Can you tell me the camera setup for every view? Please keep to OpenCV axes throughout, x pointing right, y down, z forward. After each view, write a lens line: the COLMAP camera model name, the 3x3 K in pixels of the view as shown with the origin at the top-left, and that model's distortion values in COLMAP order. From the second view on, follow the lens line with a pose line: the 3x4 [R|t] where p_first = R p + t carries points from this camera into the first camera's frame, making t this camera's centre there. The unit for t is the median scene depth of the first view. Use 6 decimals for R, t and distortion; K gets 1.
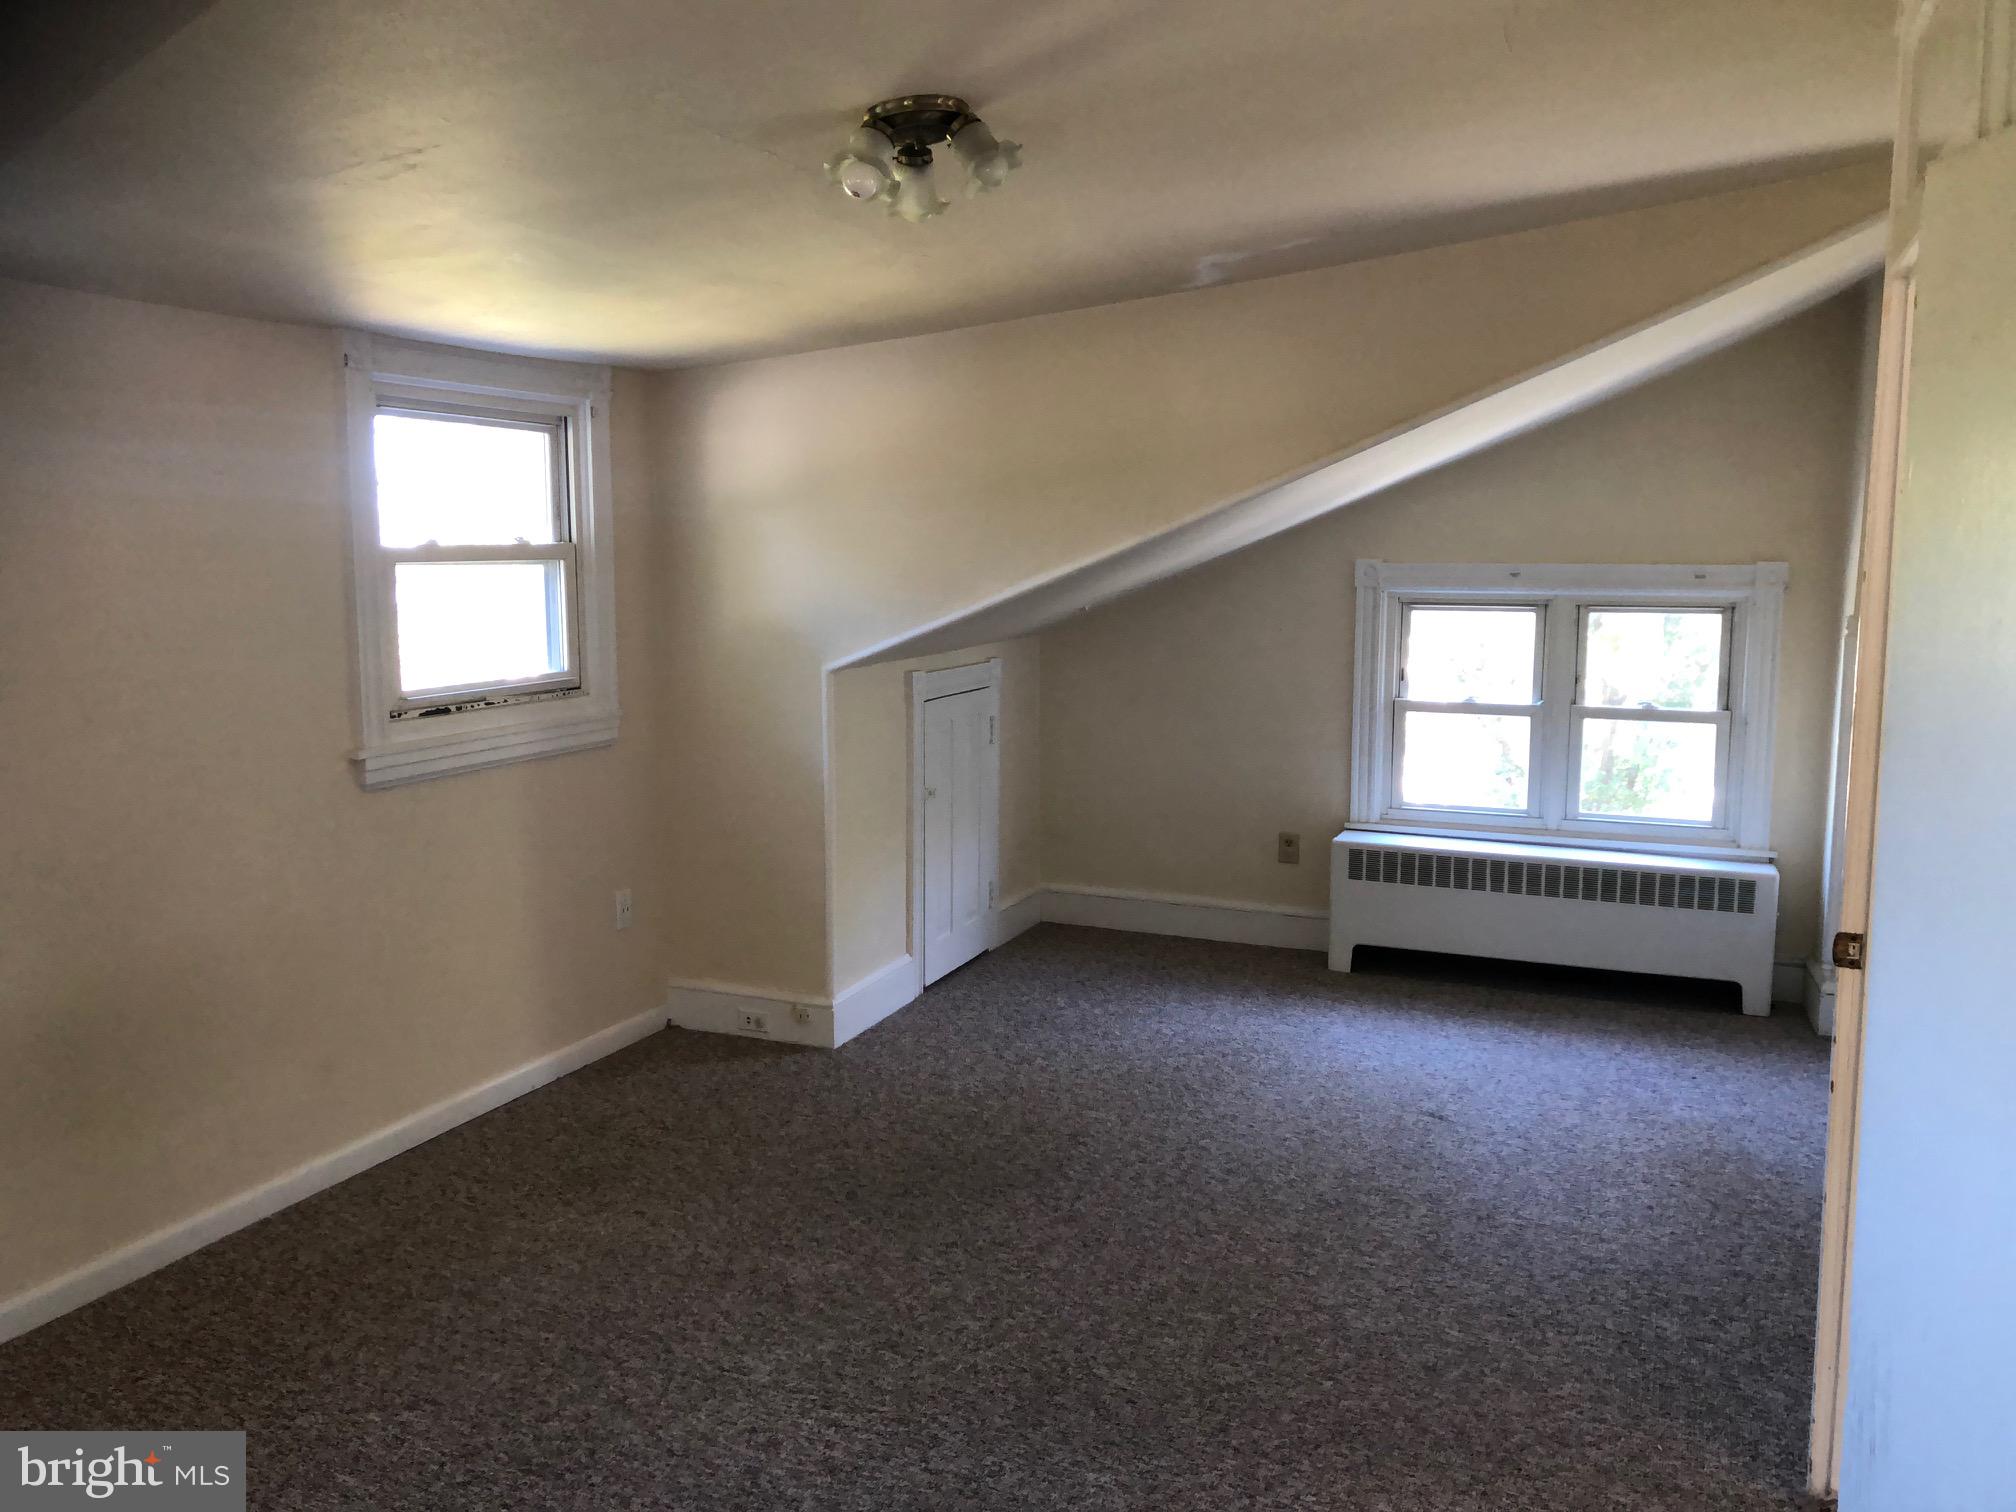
lens RADIAL K [[1679.5, 0, 1023.6], [0, 1679.5, 754.0], [0, 0, 1]] dist [0.015953, 0.034595]
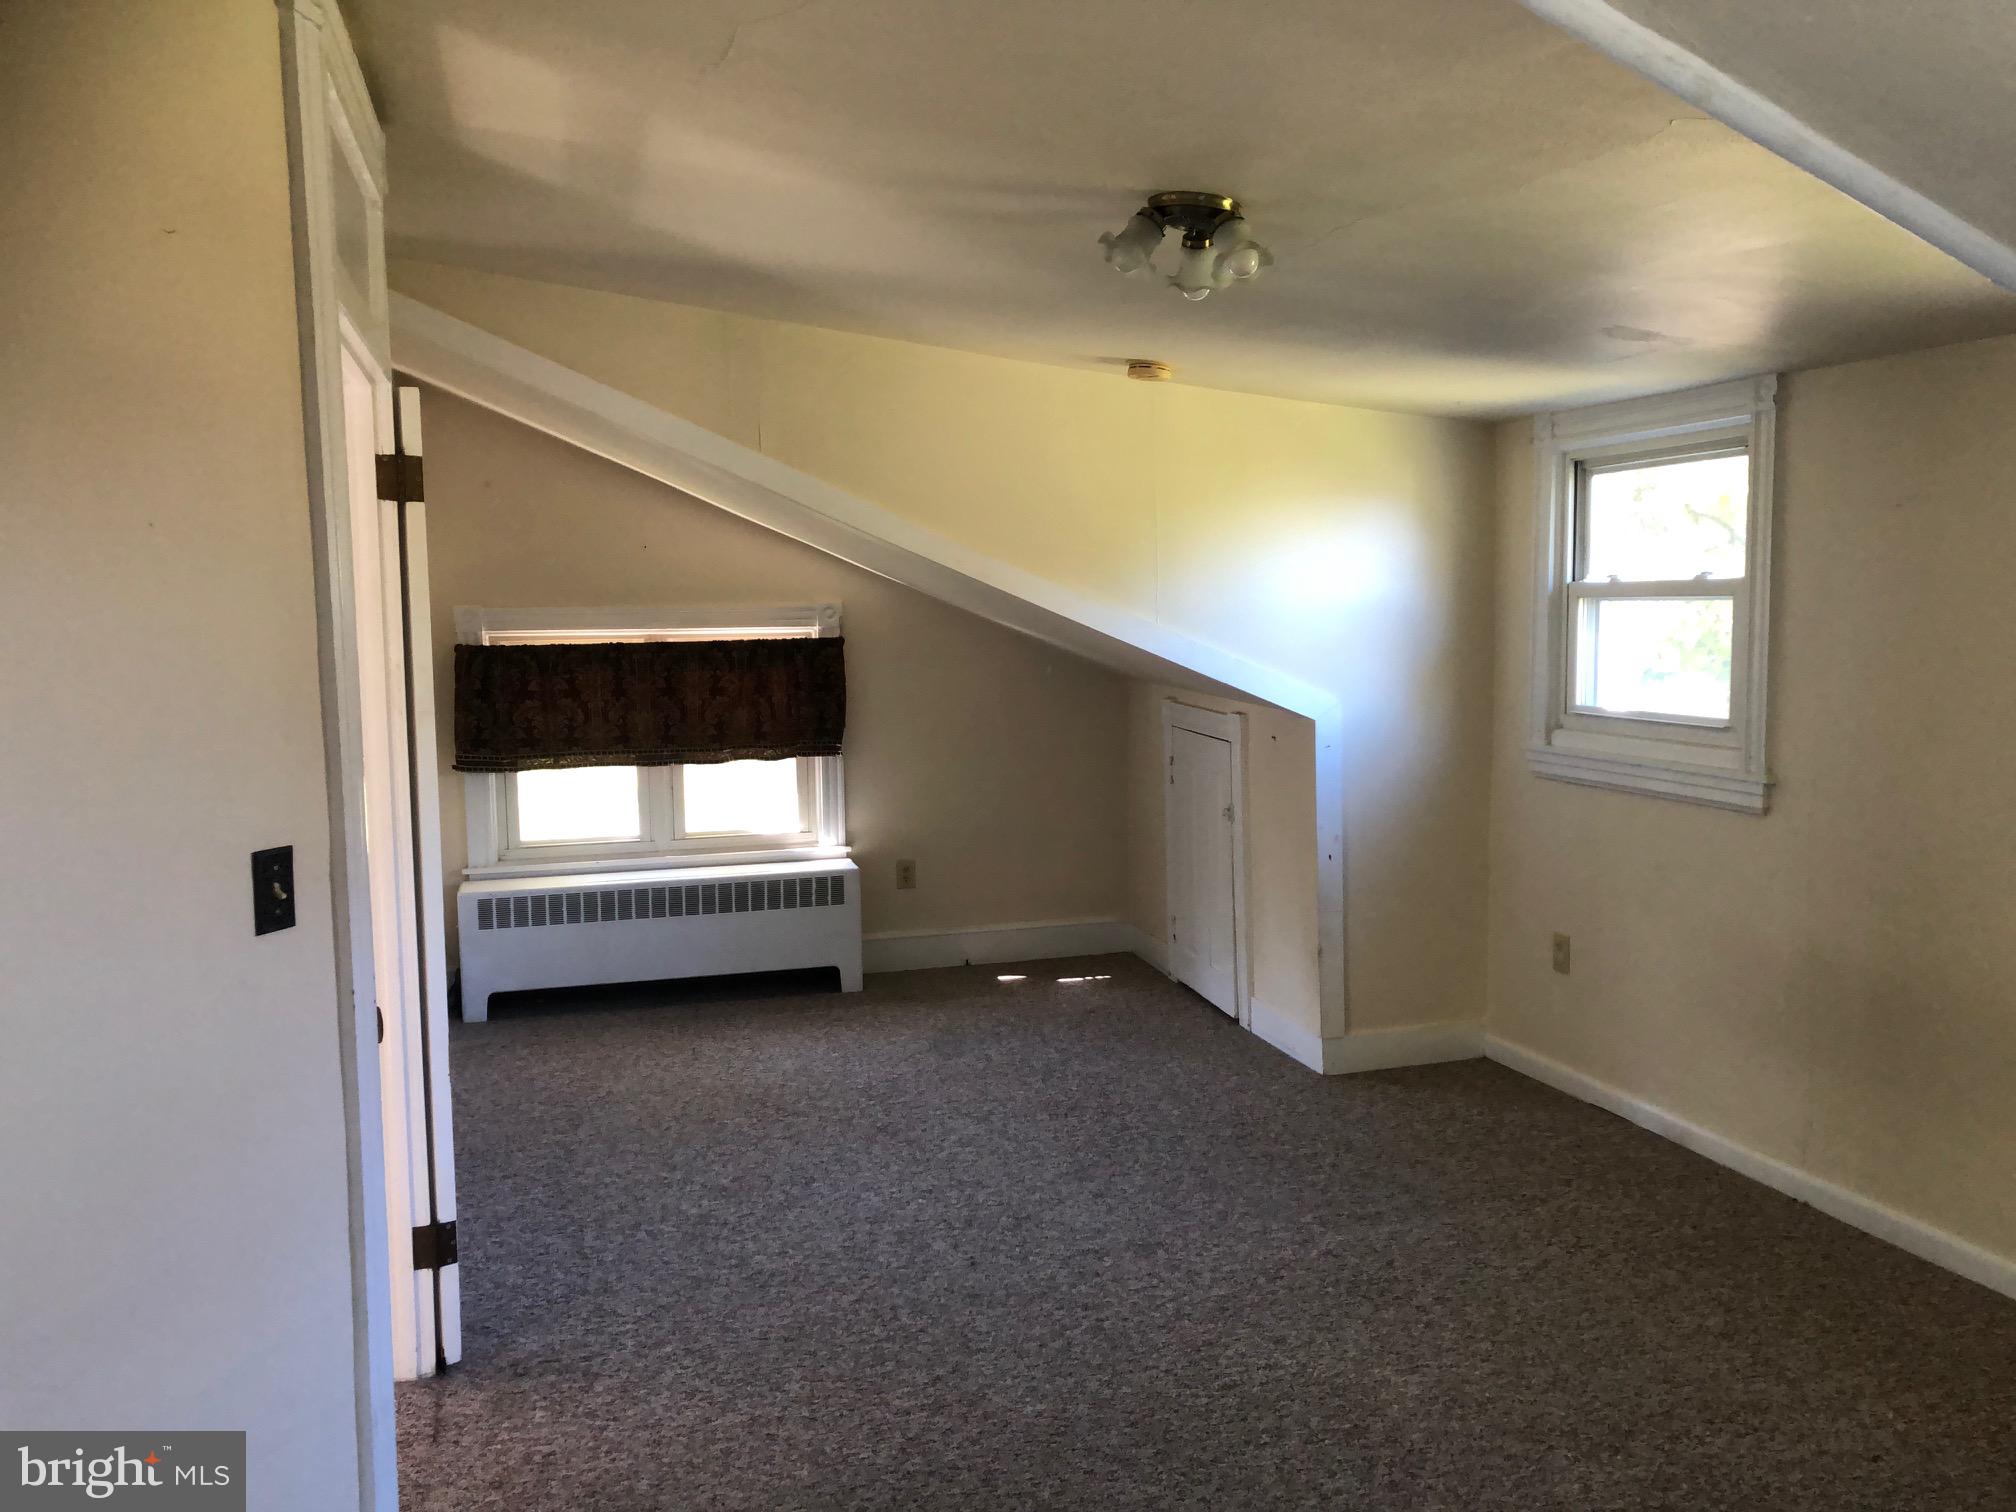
lens RADIAL K [[1679.5, 0, 1018.0], [0, 1679.5, 756.3], [0, 0, 1]] dist [0.015953, 0.034595]
pose [[-0.786303, 0.067345, -0.614160, 0.643241], [-0.070909, 0.977637, 0.197985, -0.197599], [0.613759, 0.199226, -0.763943, 1.588356]]
